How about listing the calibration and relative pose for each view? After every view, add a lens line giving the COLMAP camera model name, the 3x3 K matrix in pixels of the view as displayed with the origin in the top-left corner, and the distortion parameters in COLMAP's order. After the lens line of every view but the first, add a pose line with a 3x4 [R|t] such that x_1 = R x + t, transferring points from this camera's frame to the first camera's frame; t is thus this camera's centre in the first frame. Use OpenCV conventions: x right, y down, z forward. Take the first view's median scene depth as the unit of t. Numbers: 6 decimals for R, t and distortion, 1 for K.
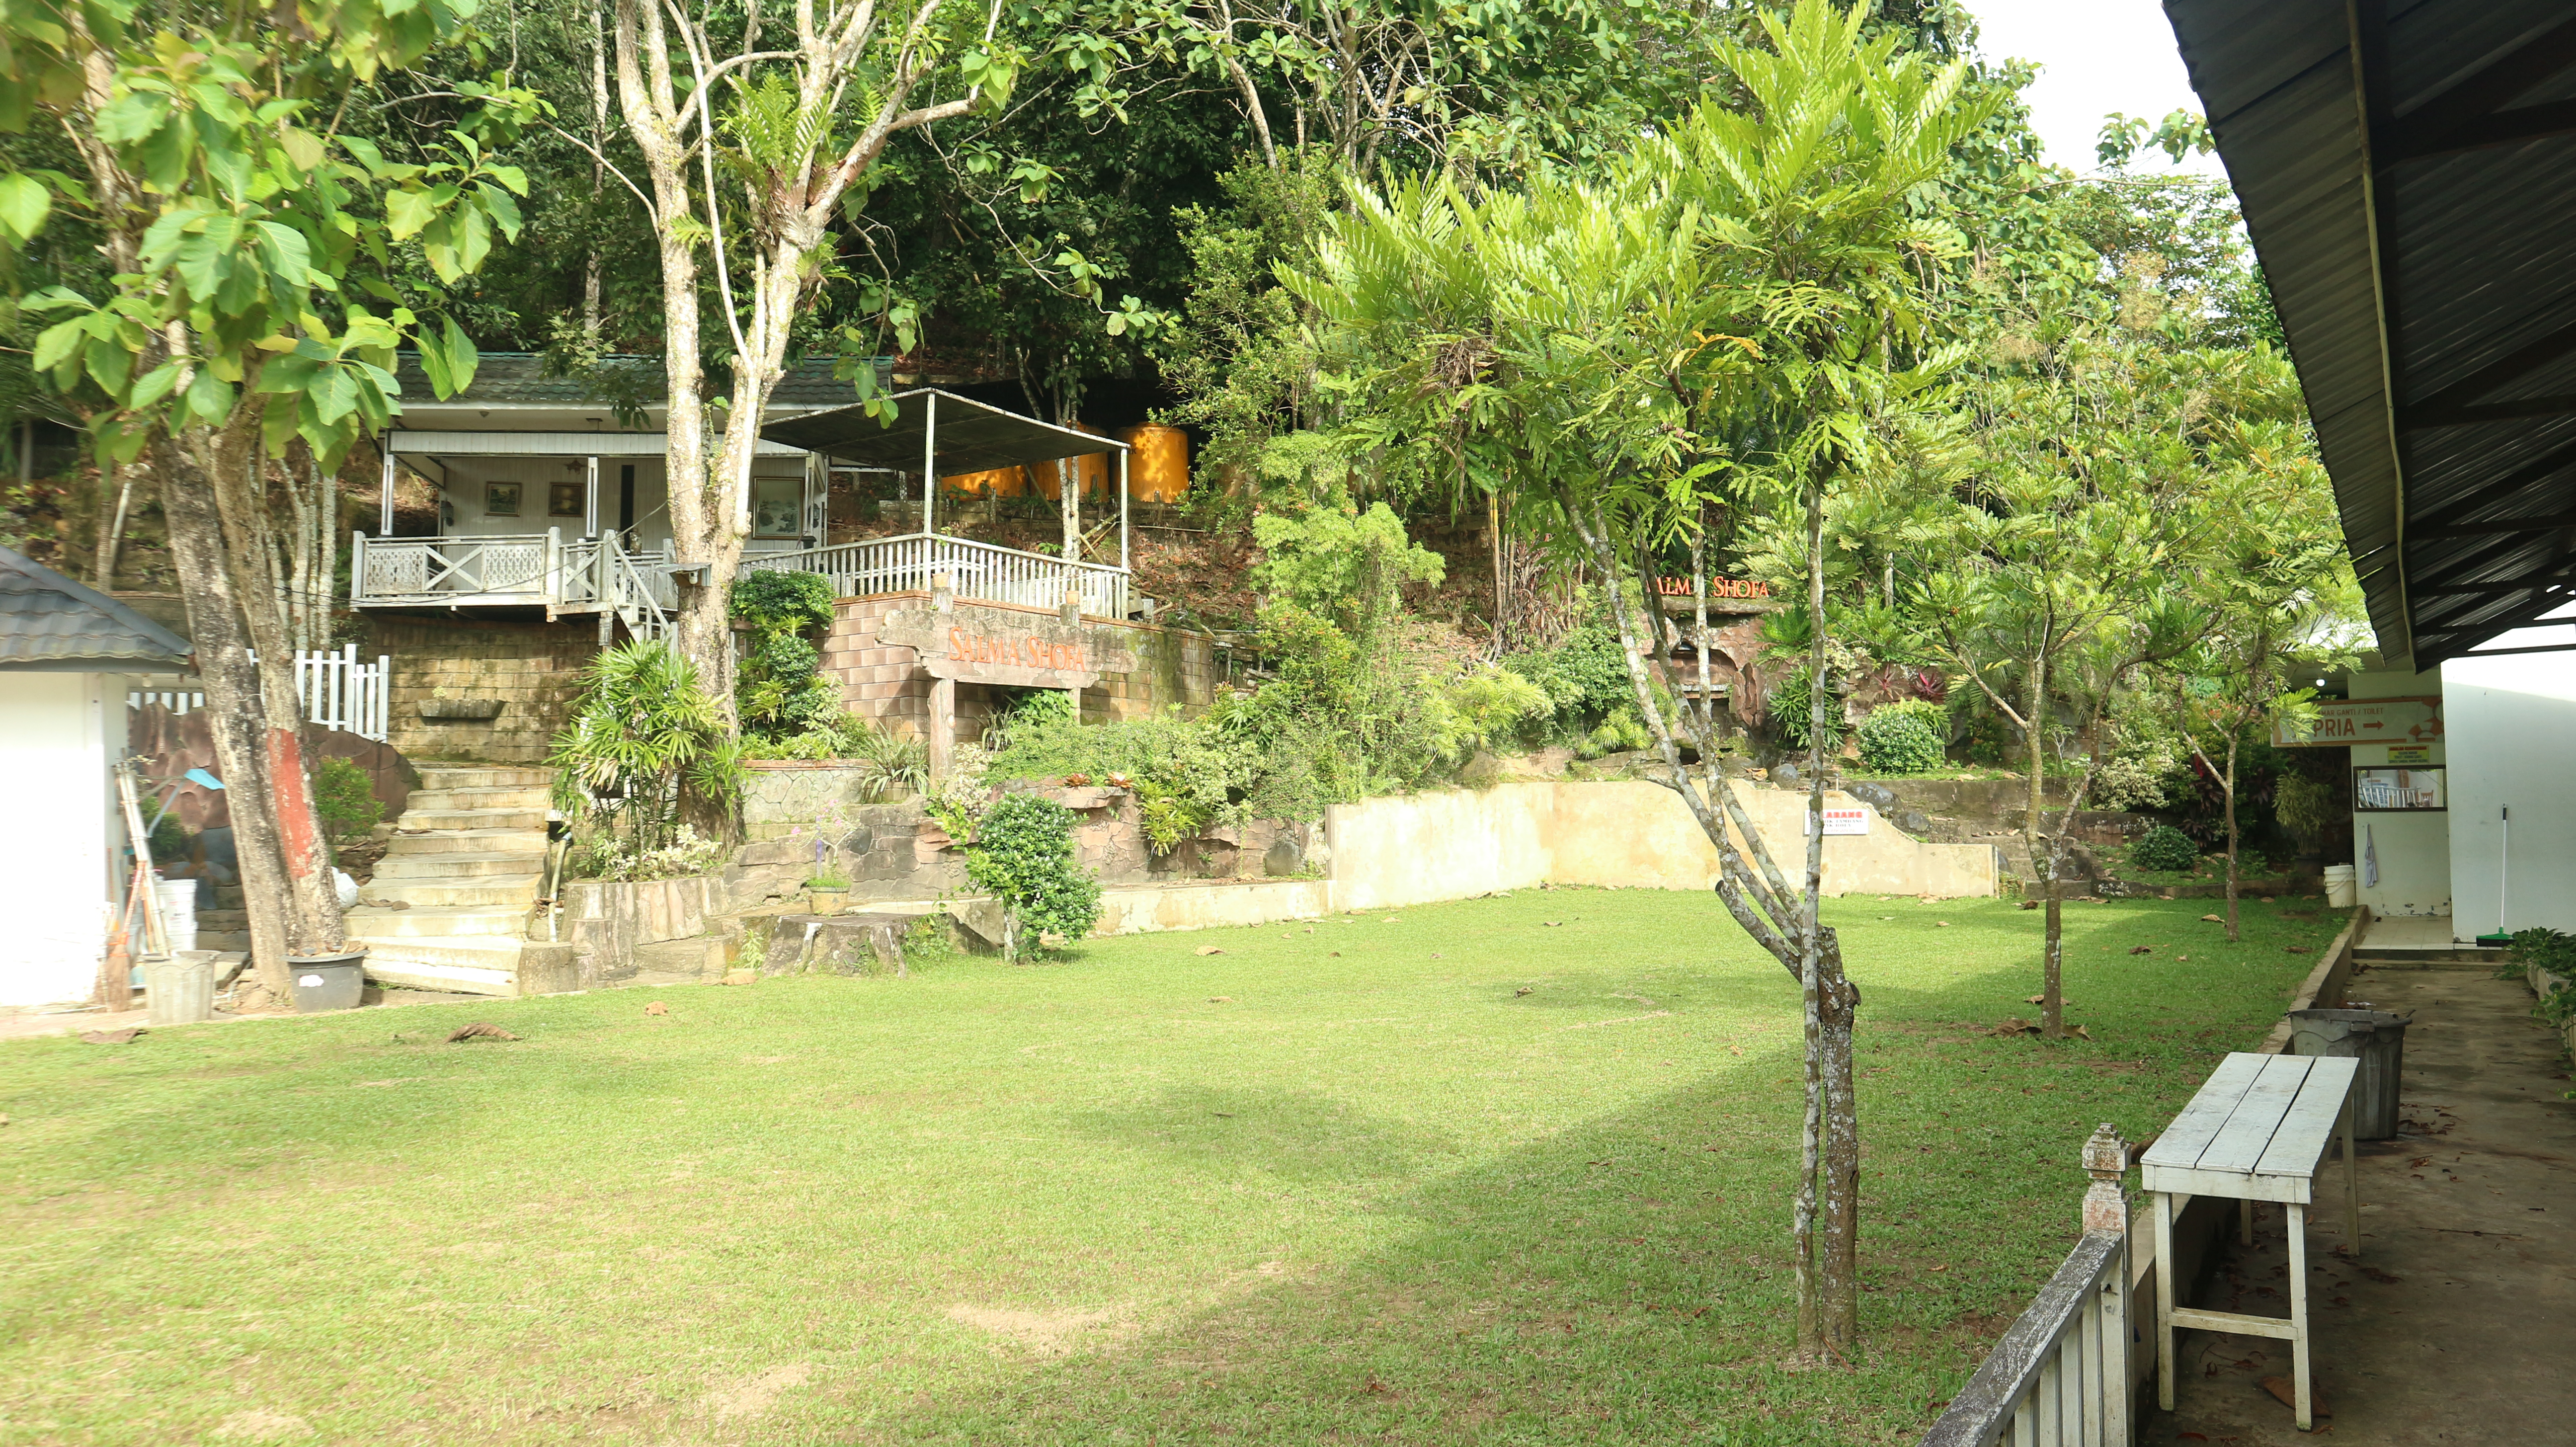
lens RADIAL K [[1762.6, 0, 1288.0], [0, 1762.6, 723.5], [0, 0, 1]] dist [-0.131859, 0.080405]
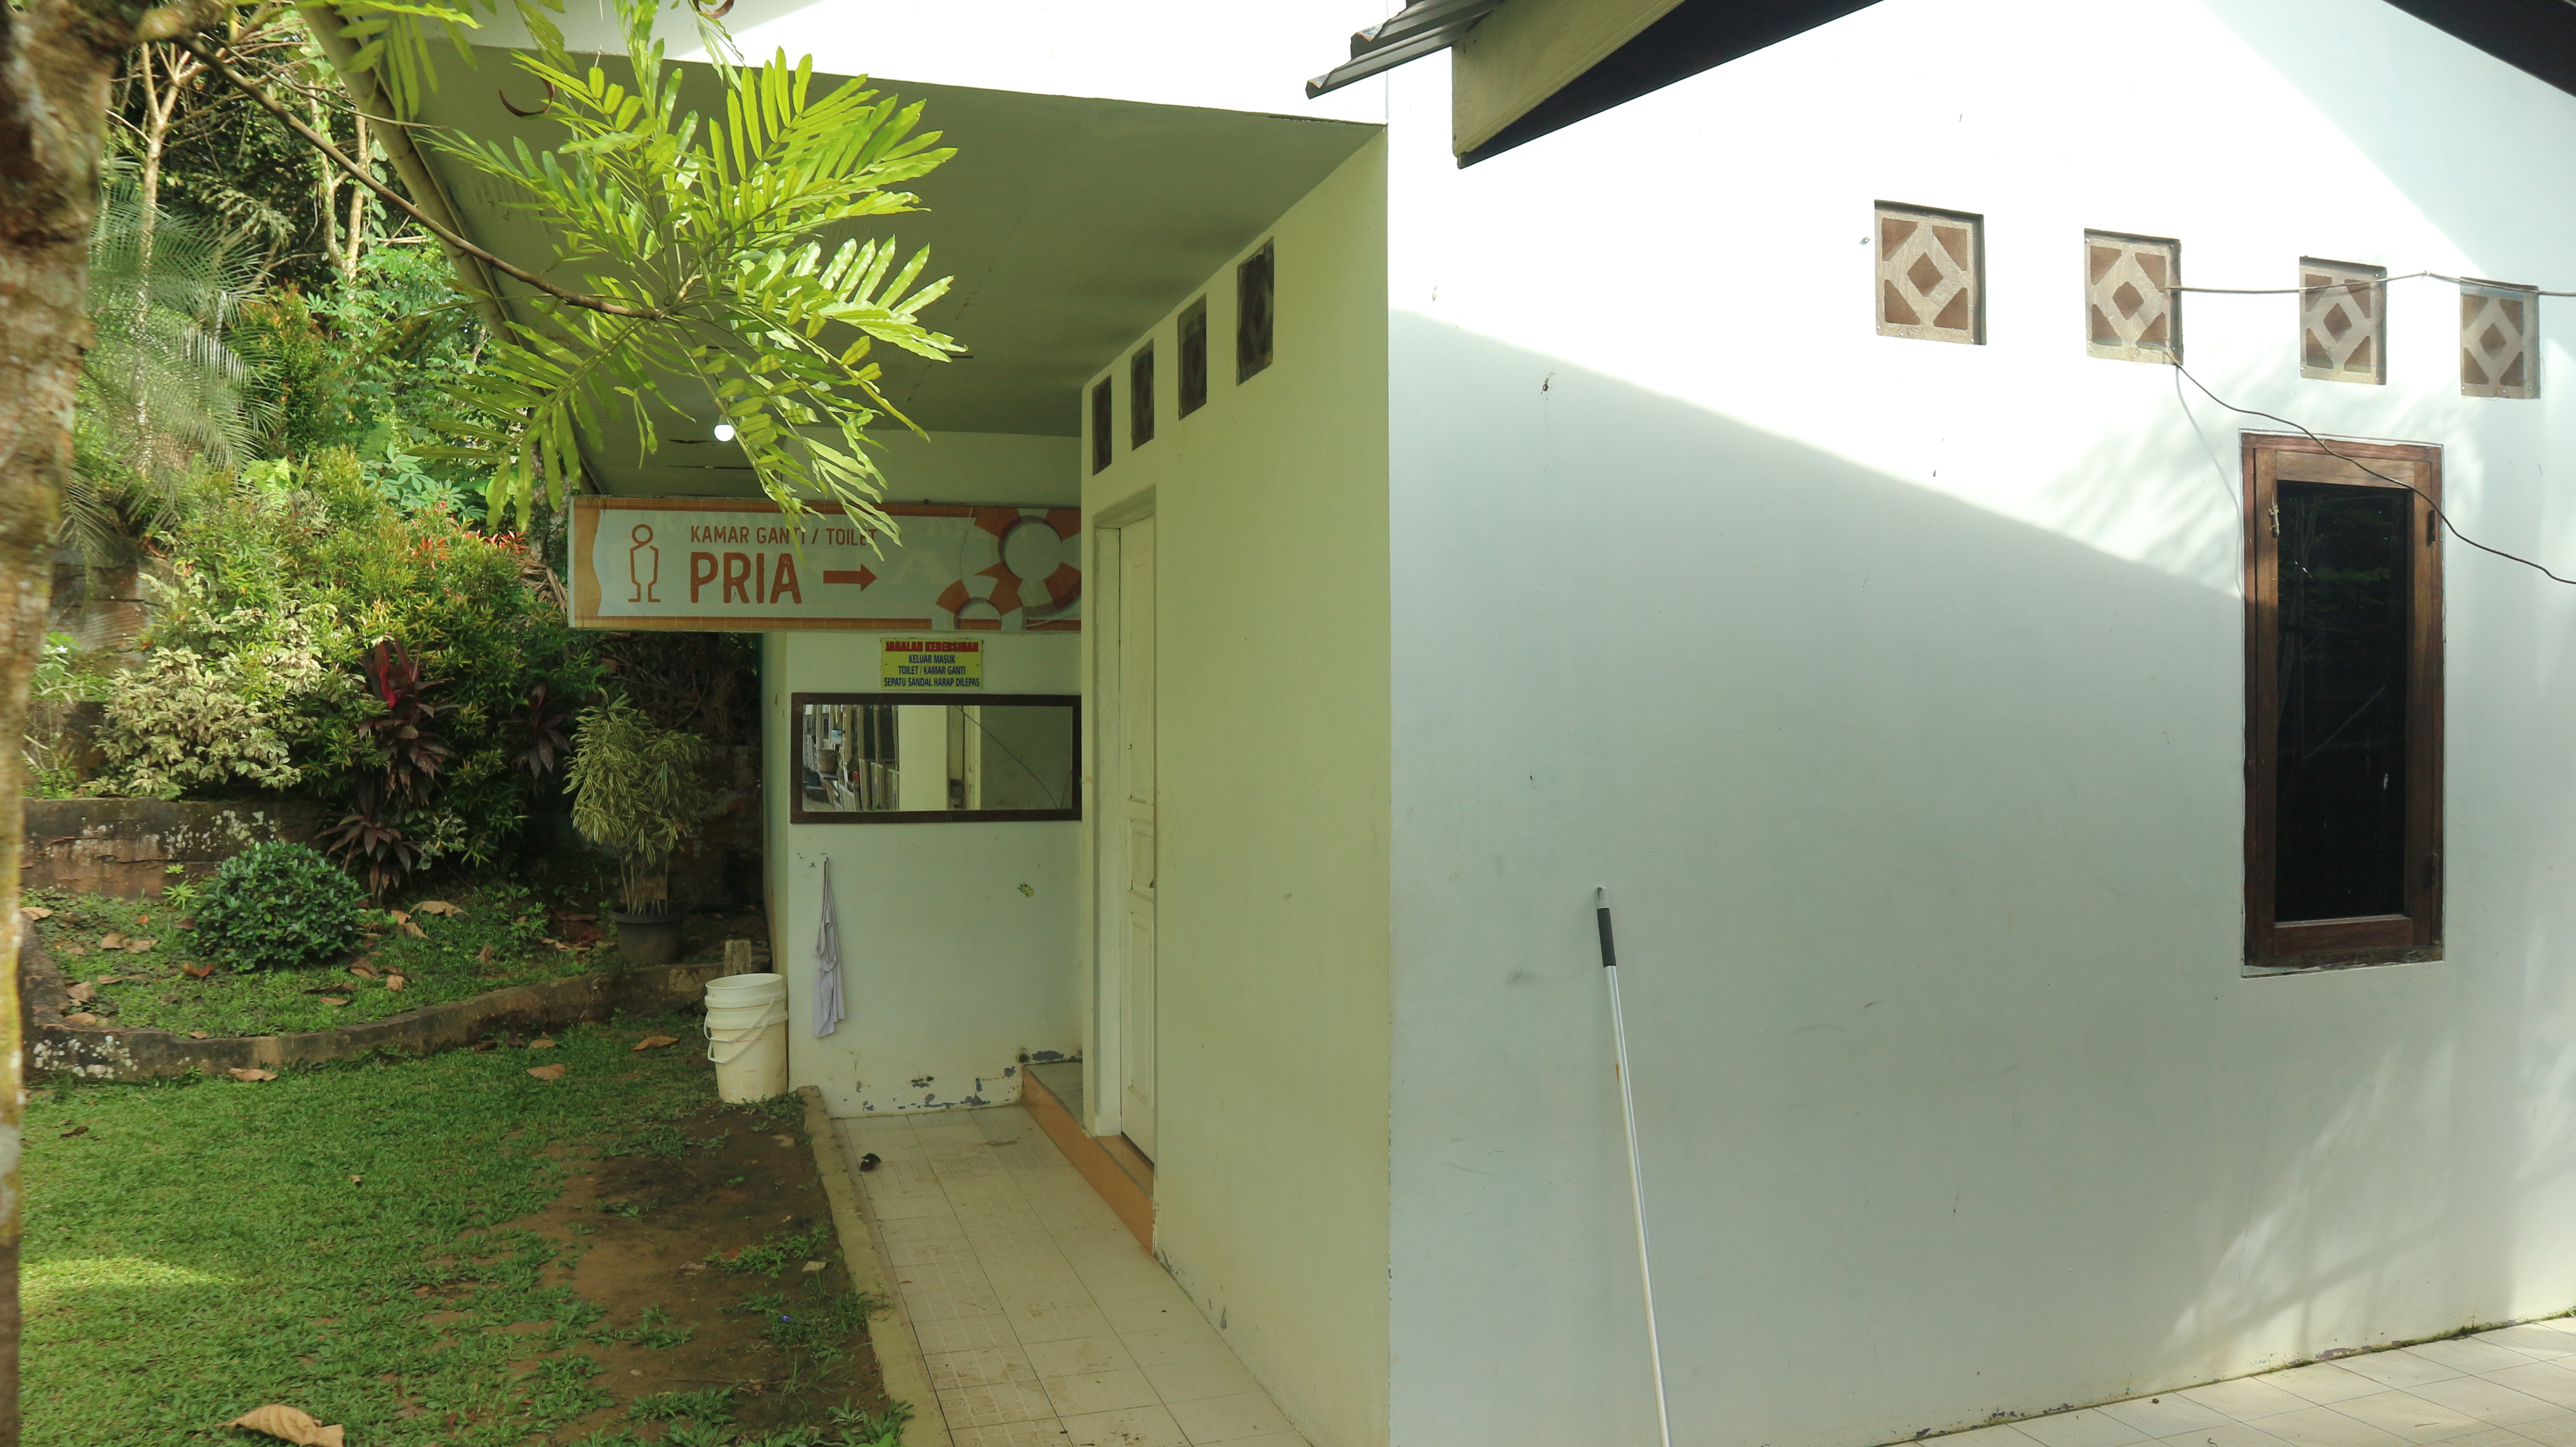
lens RADIAL K [[1762.6, 0, 1288.0], [0, 1762.6, 723.5], [0, 0, 1]] dist [-0.131859, 0.080405]
pose [[0.603289, 0.007530, 0.797487, 0.351199], [-0.048586, 0.998445, 0.027328, 0.014622], [-0.796041, -0.055233, 0.602717, 0.608714]]
